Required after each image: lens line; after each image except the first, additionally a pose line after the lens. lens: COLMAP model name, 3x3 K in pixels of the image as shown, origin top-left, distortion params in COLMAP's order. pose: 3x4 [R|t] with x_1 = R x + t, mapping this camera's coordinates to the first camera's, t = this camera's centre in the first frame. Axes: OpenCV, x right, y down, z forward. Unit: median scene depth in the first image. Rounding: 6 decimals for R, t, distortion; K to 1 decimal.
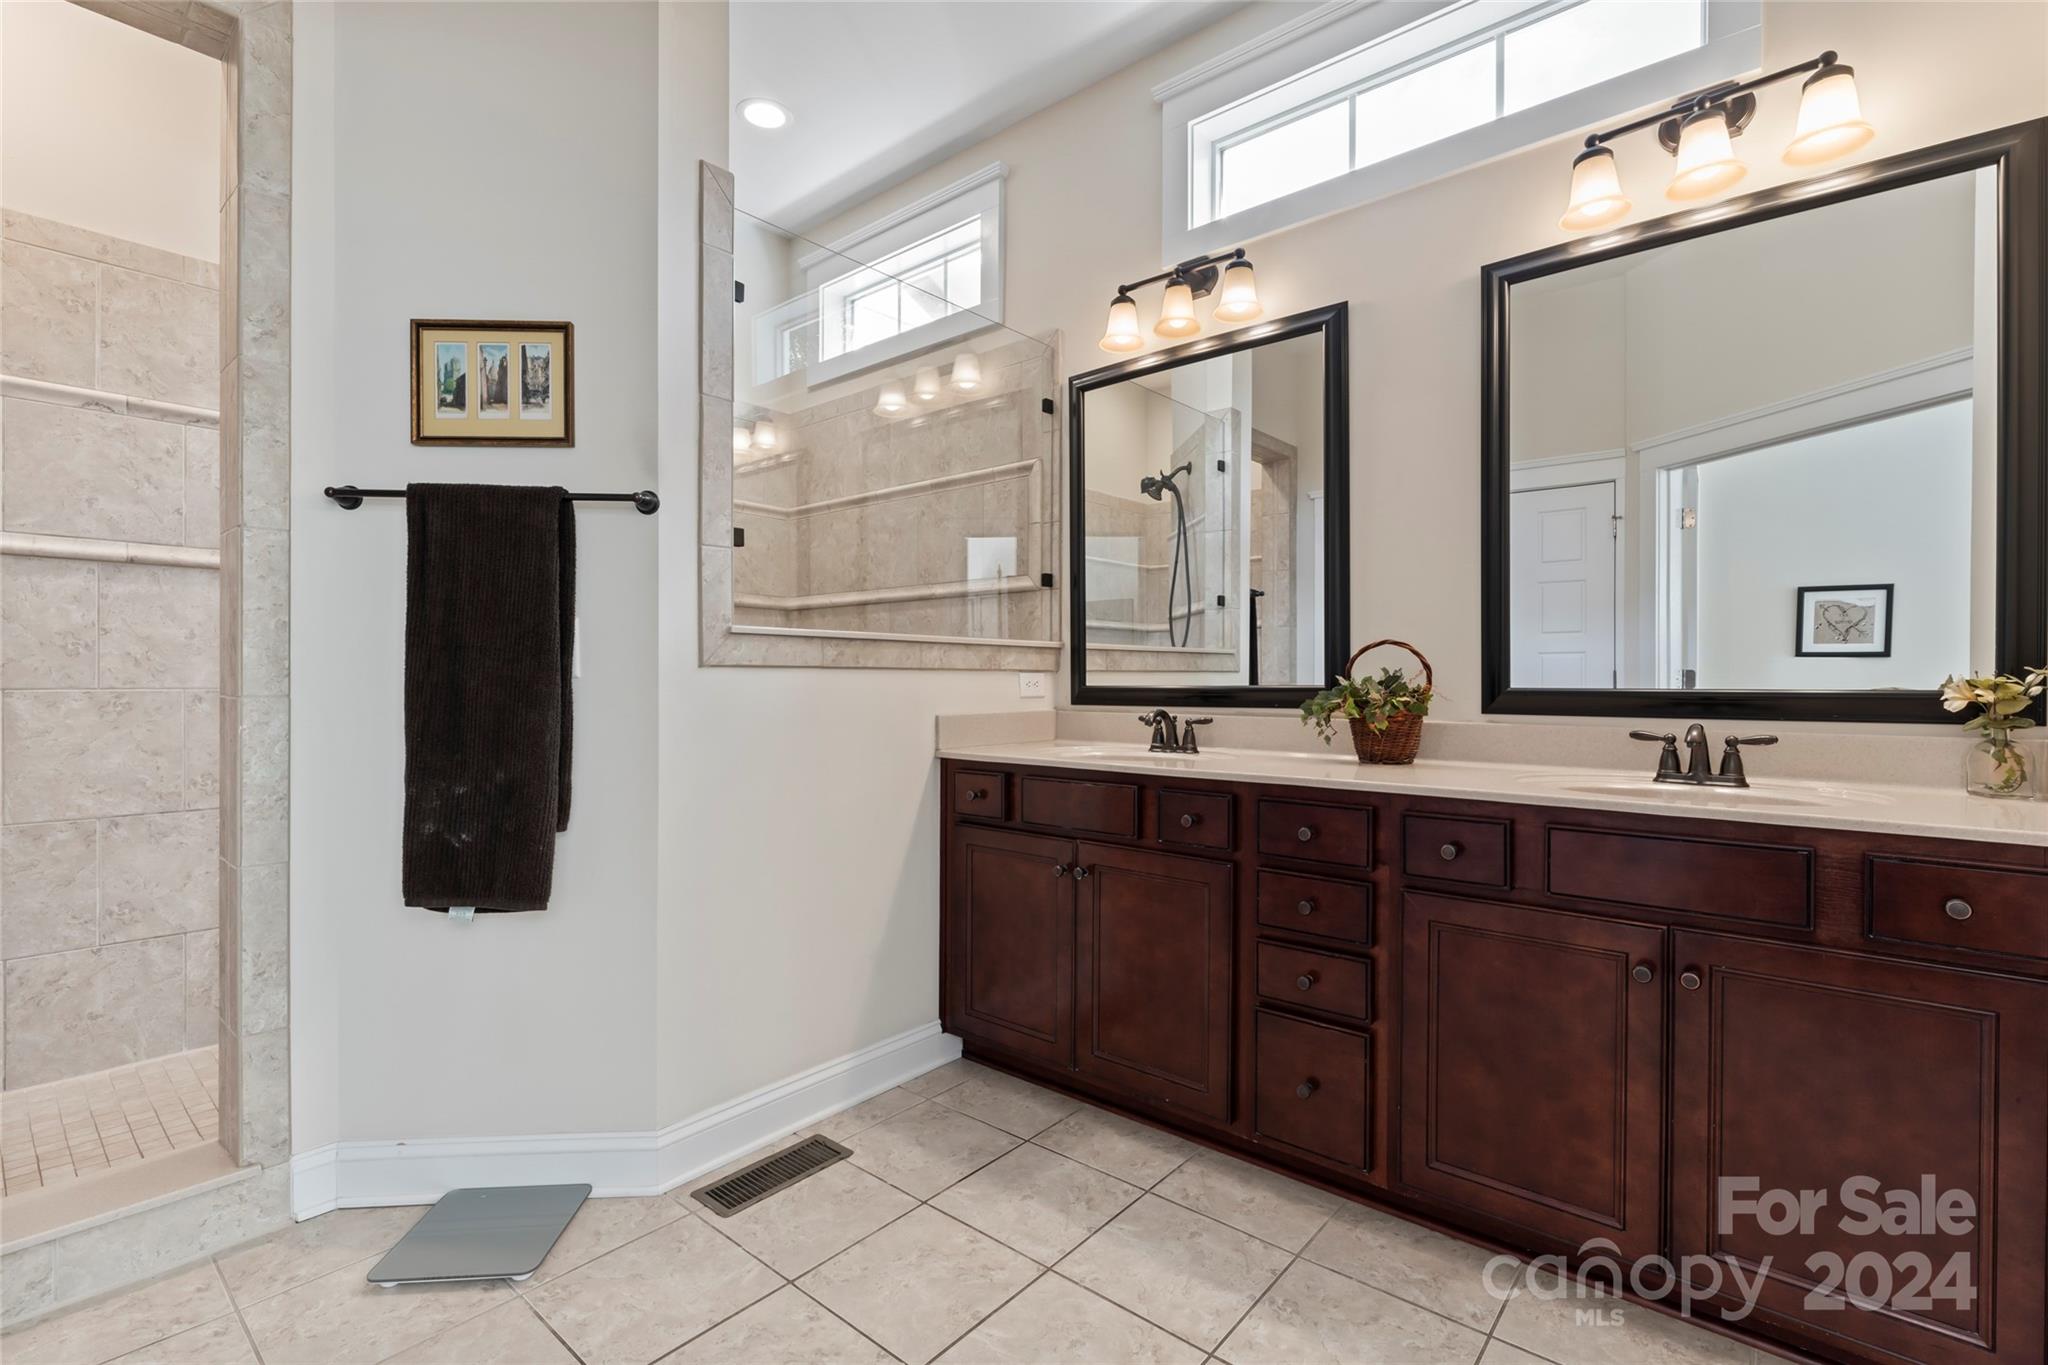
lens RADIAL K [[919.8, 0, 1022.8], [0, 919.8, 681.8], [0, 0, 1]] dist [-0.008184, 0.002466]
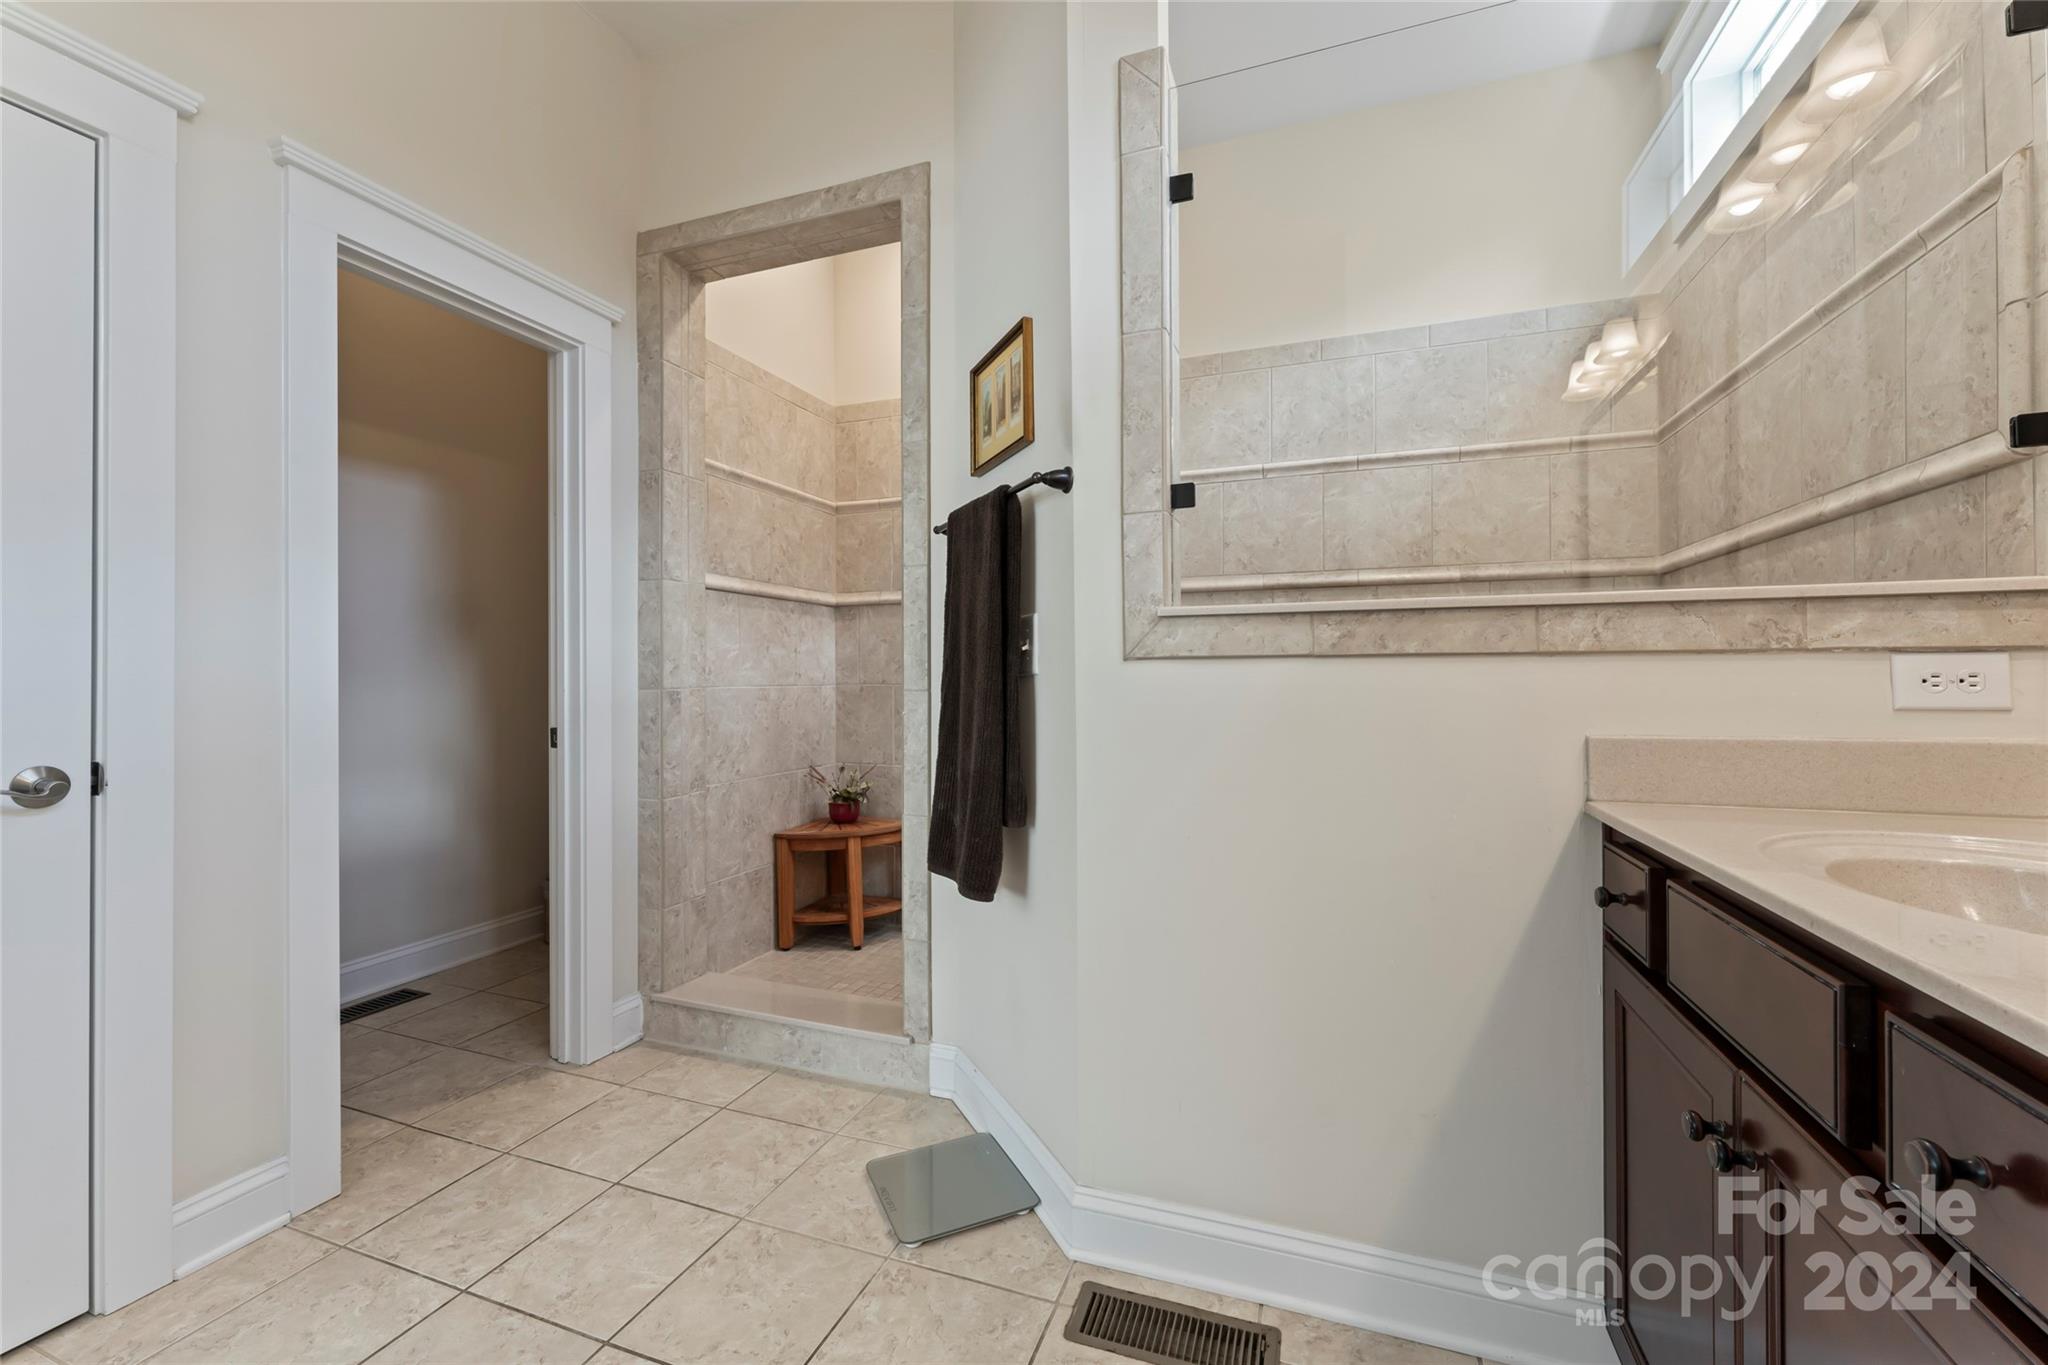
lens RADIAL K [[819.6, 0, 1017.3], [0, 819.6, 676.9], [0, 0, 1]] dist [-0.000660, -0.001138]
pose [[0.342111, -0.006619, -0.939636, 0.307963], [0.003561, 0.999977, -0.005748, 0.002707], [0.939653, -0.001380, 0.342126, 0.632910]]
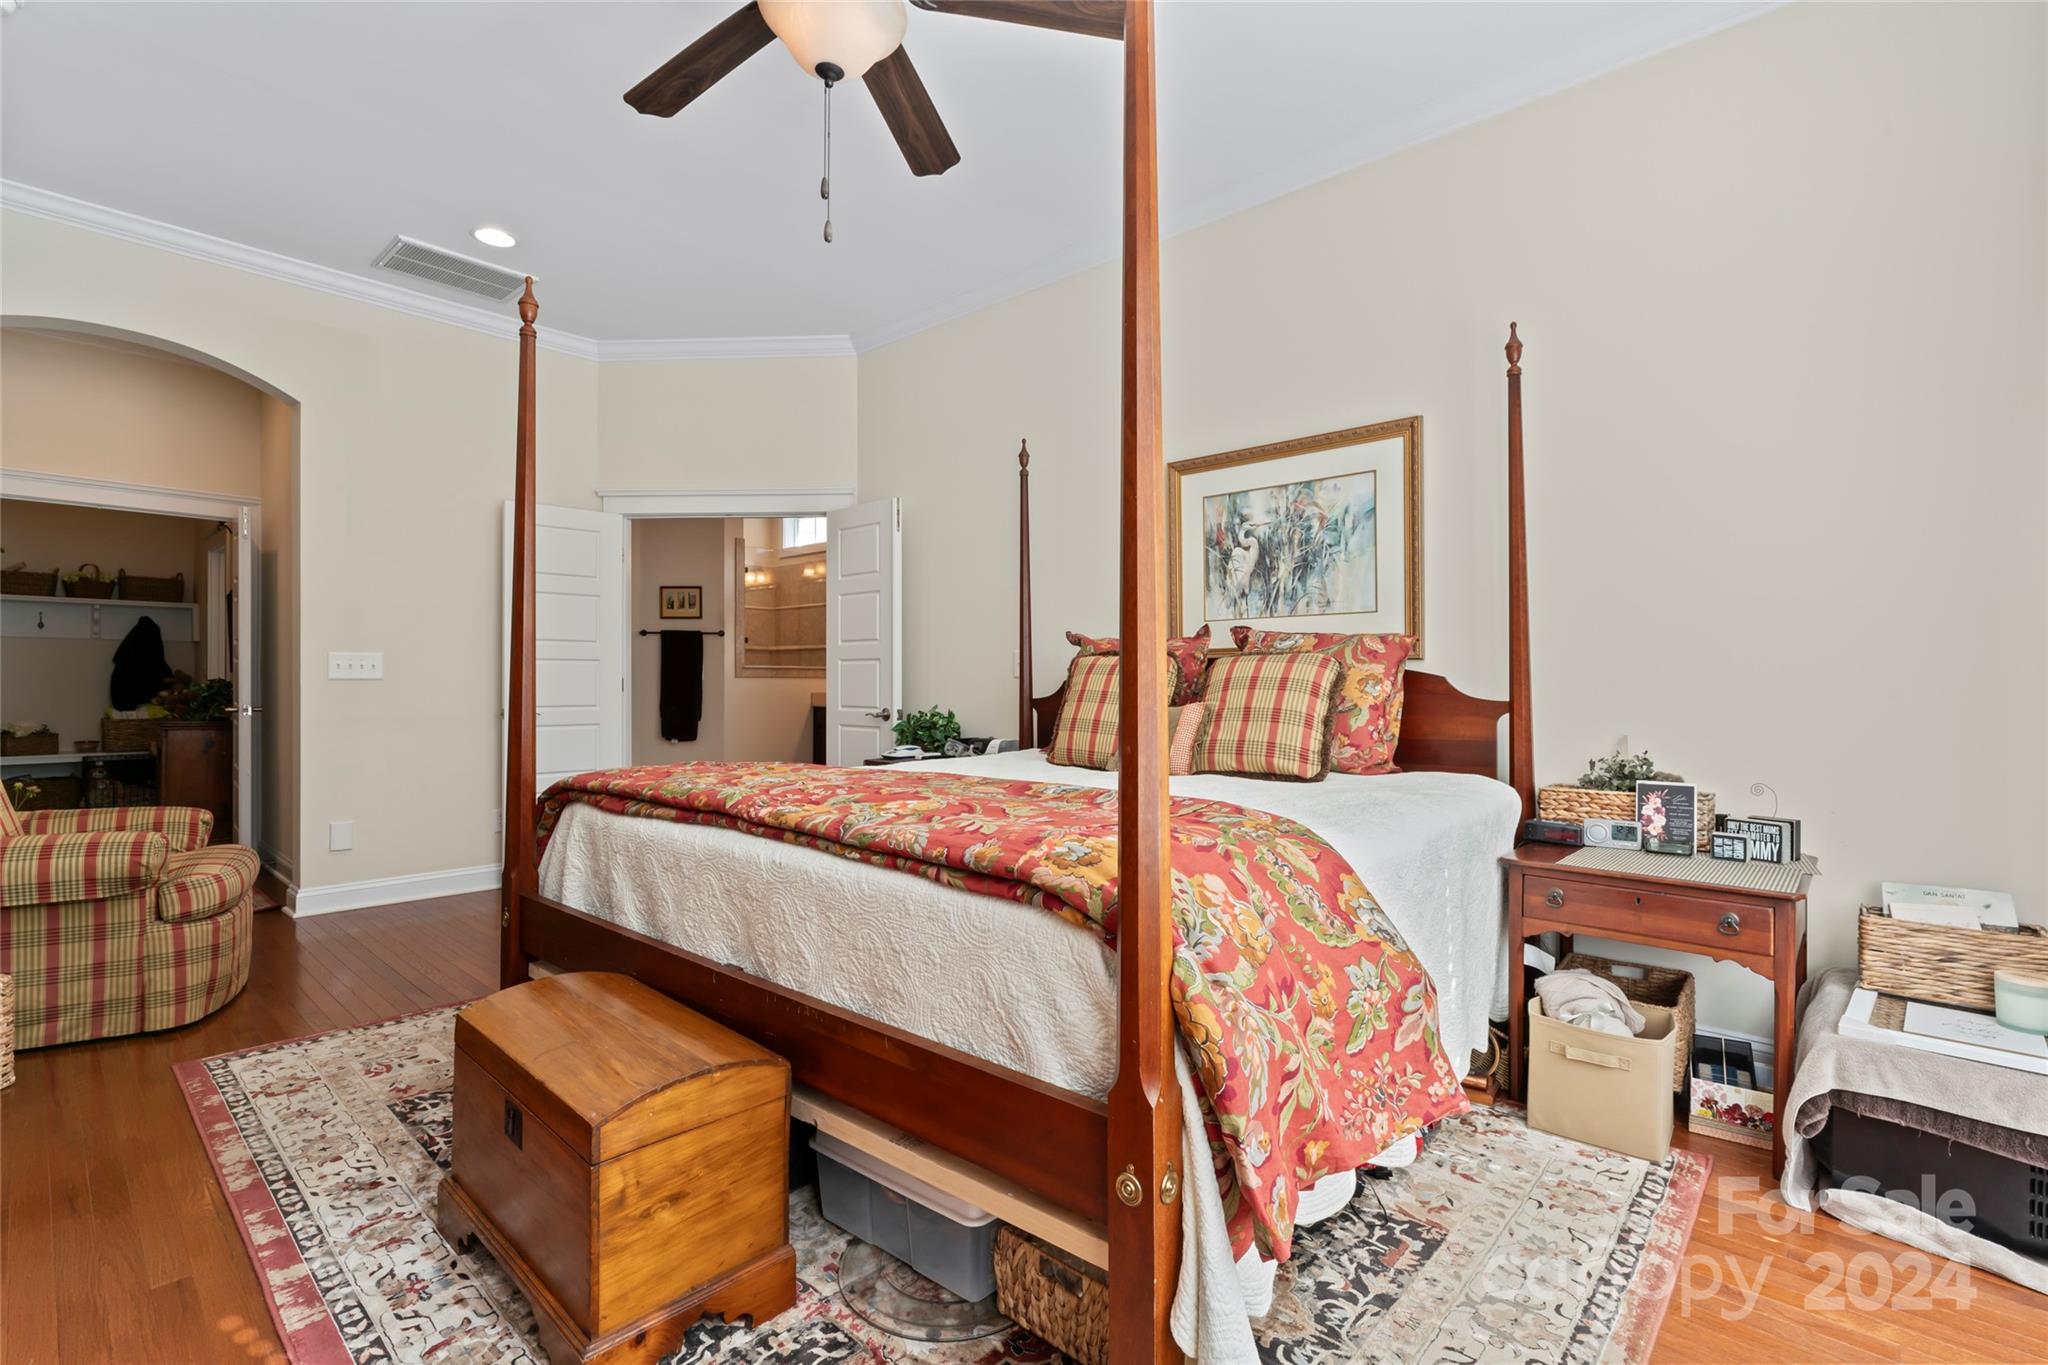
lens RADIAL K [[919.8, 0, 1025.5], [0, 919.8, 684.4], [0, 0, 1]] dist [-0.008184, 0.002466]
pose [[0.999810, 0.003161, -0.019214, 0.825120], [-0.003198, 0.999993, -0.001867, 0.012081], [0.019208, 0.001928, 0.999814, -2.487879]]
